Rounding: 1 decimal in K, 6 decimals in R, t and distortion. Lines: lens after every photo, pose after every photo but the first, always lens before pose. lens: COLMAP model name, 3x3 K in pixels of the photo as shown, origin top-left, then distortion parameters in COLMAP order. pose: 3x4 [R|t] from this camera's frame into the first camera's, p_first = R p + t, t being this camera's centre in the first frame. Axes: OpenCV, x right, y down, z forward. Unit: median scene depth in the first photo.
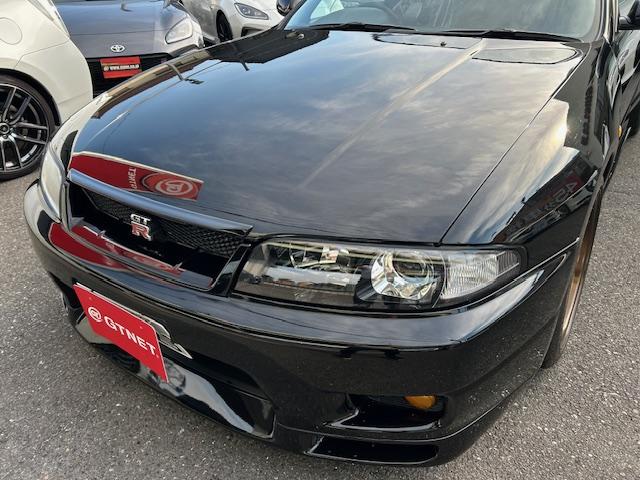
lens RADIAL K [[474.4, 0, 321.4], [0, 474.4, 241.8], [0, 0, 1]] dist [0.061267, -0.066851]
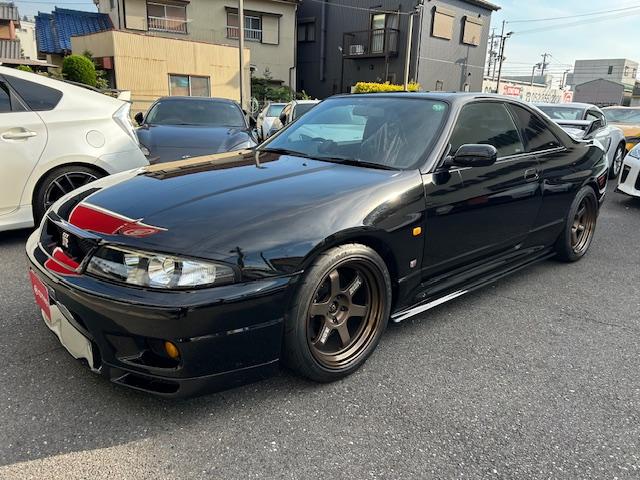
lens RADIAL K [[474.4, 0, 321.4], [0, 474.4, 241.8], [0, 0, 1]] dist [0.061267, -0.066851]
pose [[0.972753, 0.106779, -0.205791, 0.784883], [-0.152565, 0.963175, -0.221398, 0.193411], [0.174572, 0.246762, 0.953223, -0.476905]]
